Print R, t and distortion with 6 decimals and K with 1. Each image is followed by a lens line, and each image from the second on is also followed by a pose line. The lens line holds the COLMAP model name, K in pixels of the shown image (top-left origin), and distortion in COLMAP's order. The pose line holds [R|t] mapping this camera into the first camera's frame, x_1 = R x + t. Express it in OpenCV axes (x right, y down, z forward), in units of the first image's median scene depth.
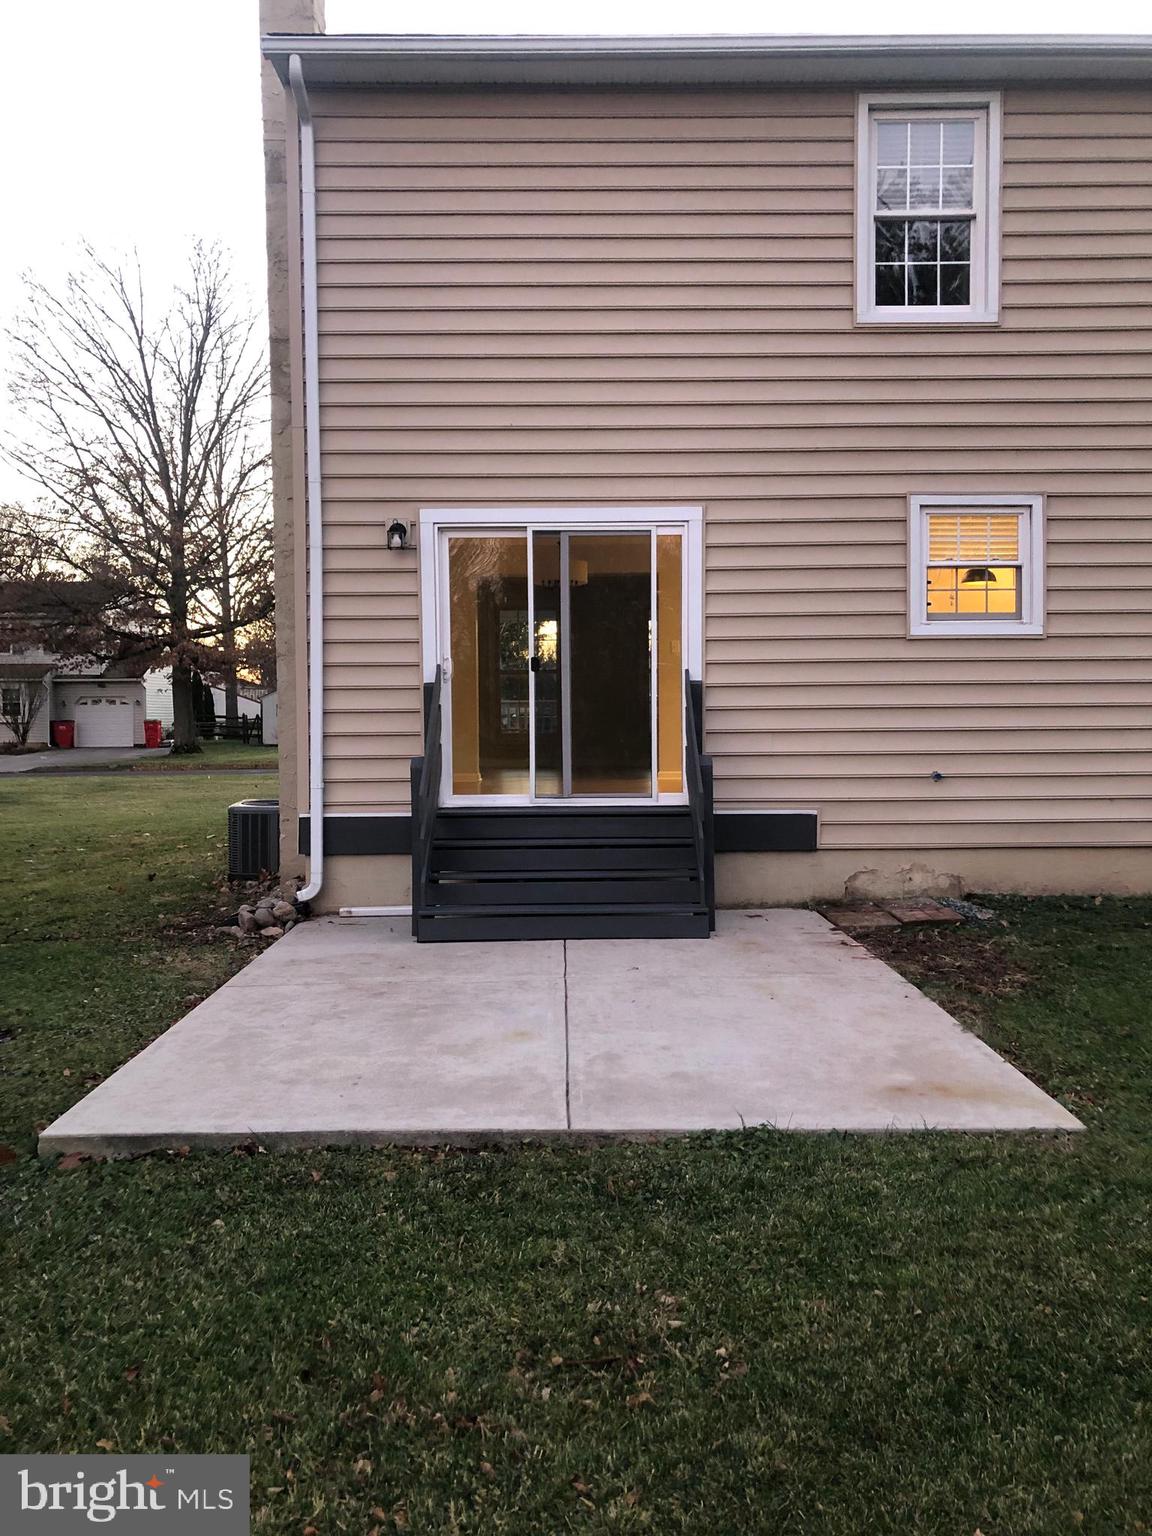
lens RADIAL K [[1267.7, 0, 583.0], [0, 1267.7, 773.7], [0, 0, 1]] dist [0.056281, -0.055874]
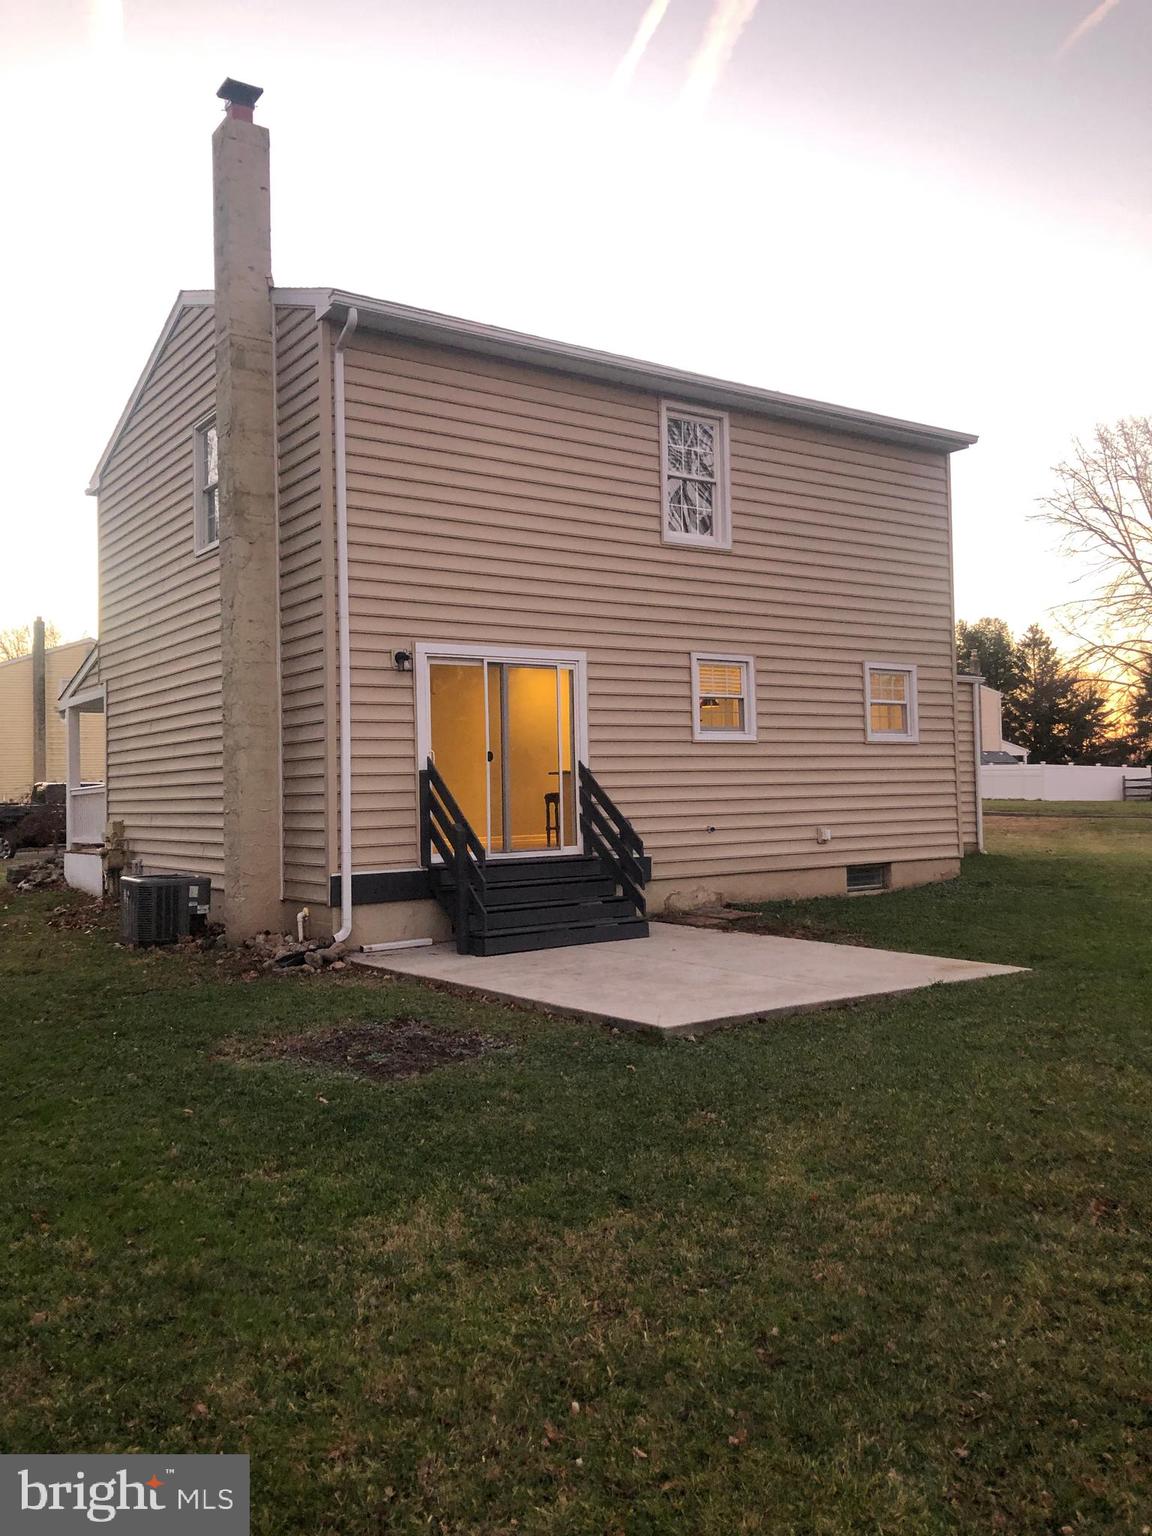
lens RADIAL K [[1267.7, 0, 583.0], [0, 1267.7, 773.7], [0, 0, 1]] dist [0.056281, -0.055874]
pose [[0.815121, -0.003638, 0.579279, -0.759507], [0.039885, 0.997960, -0.049857, 0.005120], [-0.577916, 0.063744, 0.813603, -0.187434]]
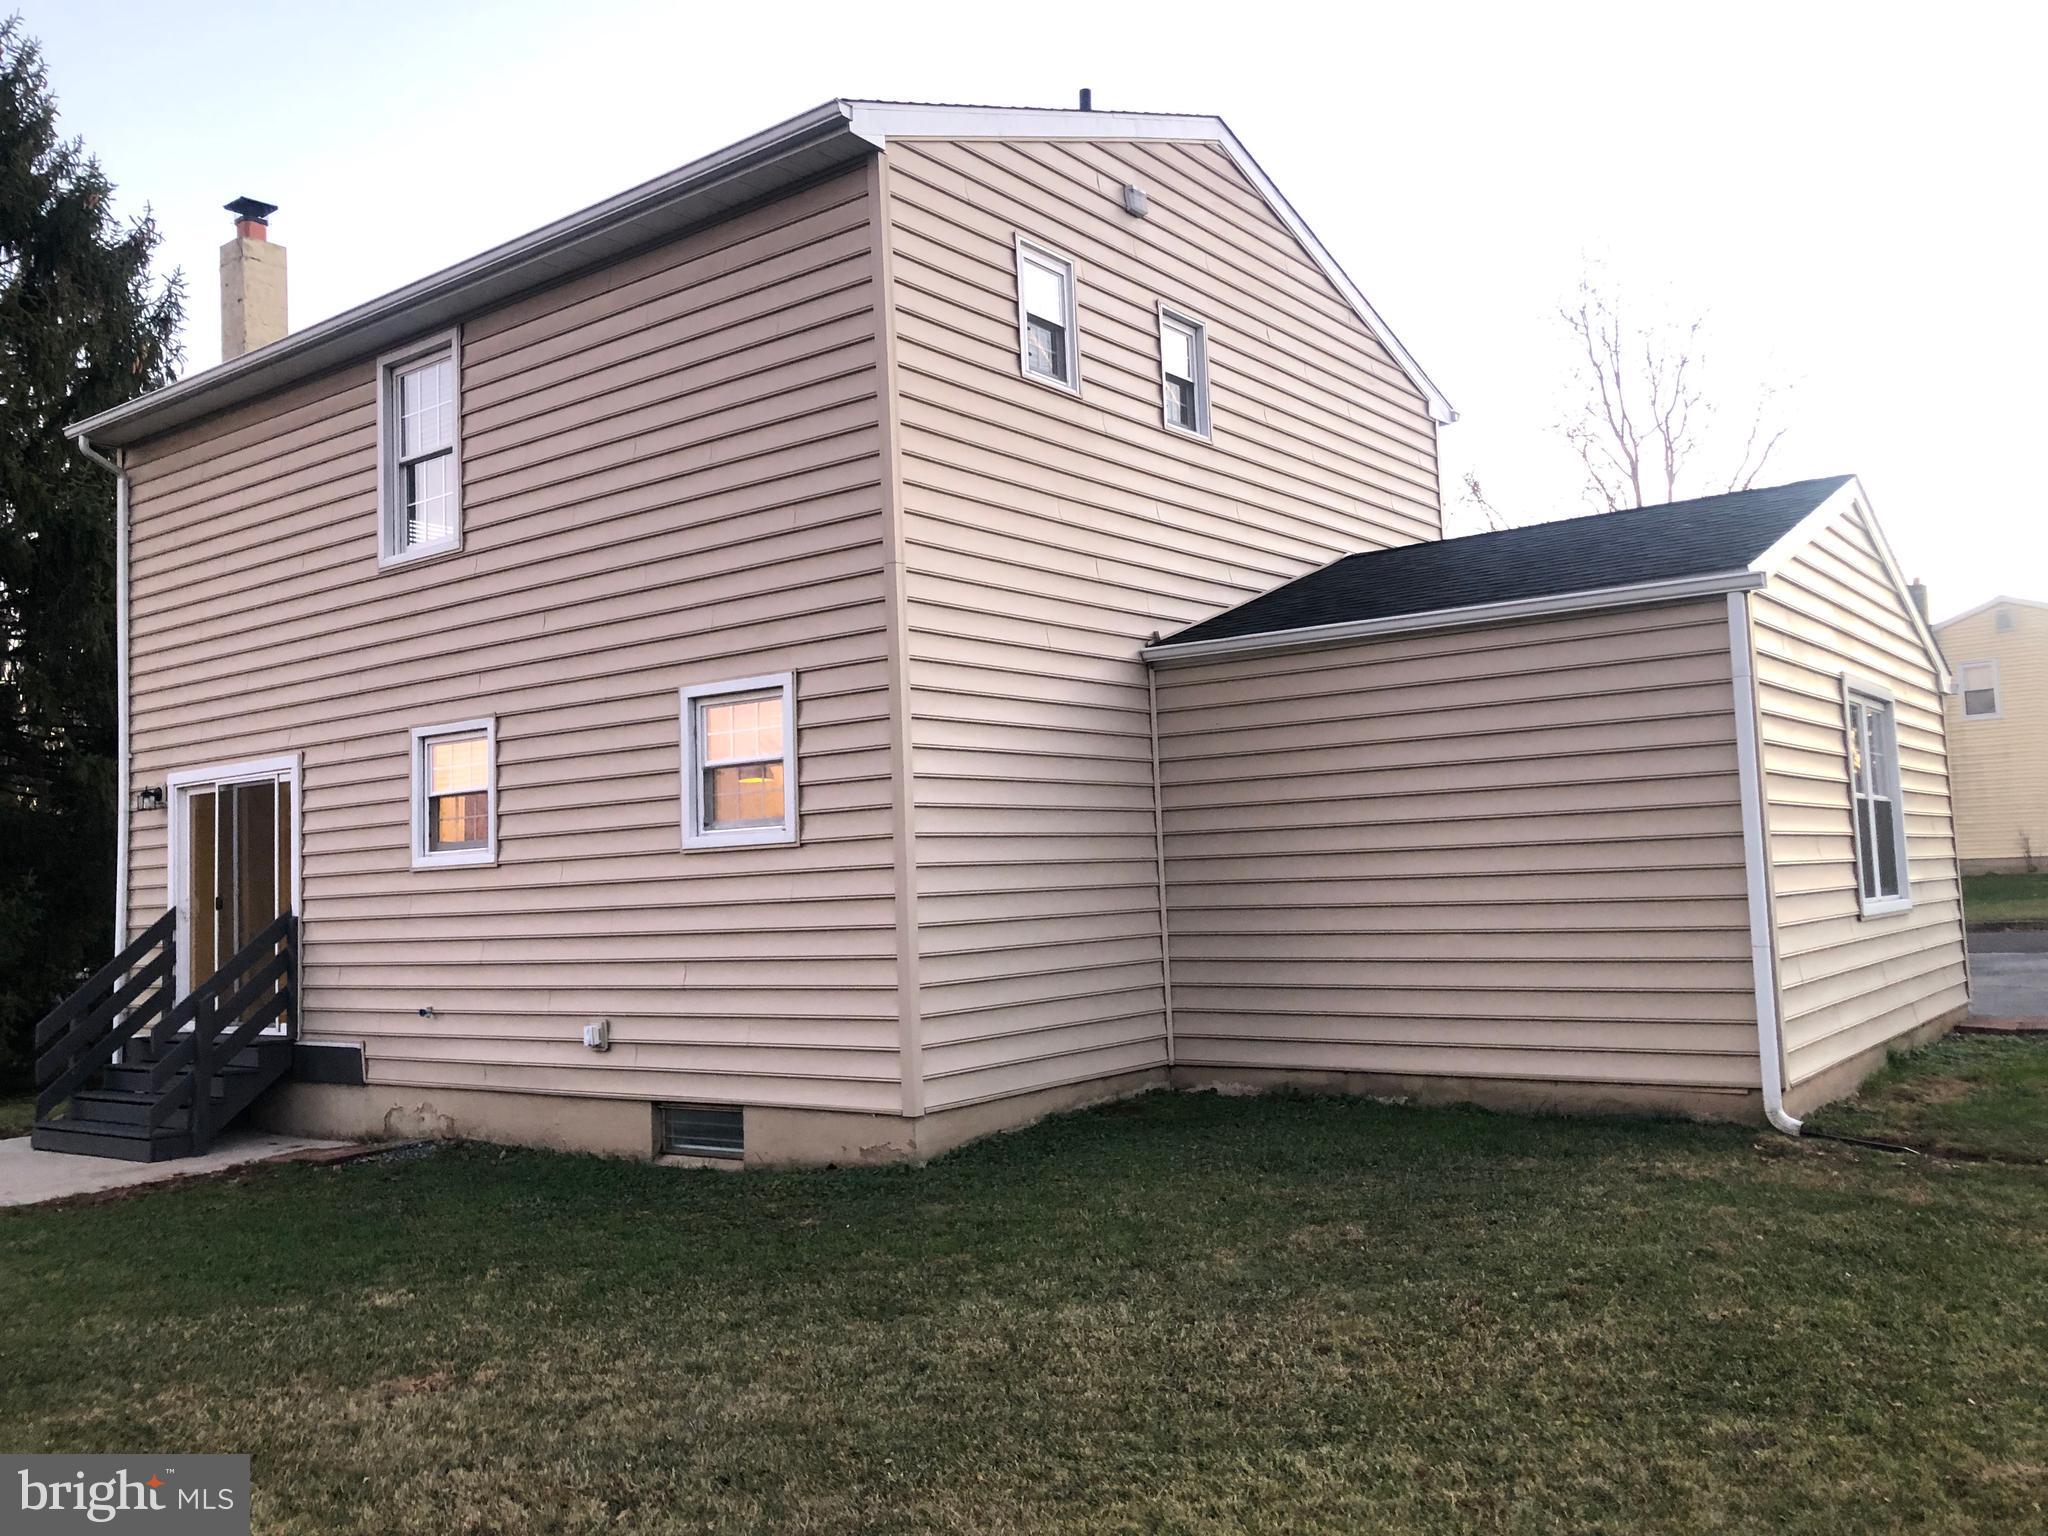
lens RADIAL K [[1696.8, 0, 1025.0], [0, 1696.8, 741.3], [0, 0, 1]] dist [-0.000893, 0.061077]
pose [[0.795733, -0.079171, -0.600451, 1.436469], [0.014897, 0.993678, -0.111278, -0.052140], [0.605465, 0.079603, 0.791881, 0.236780]]
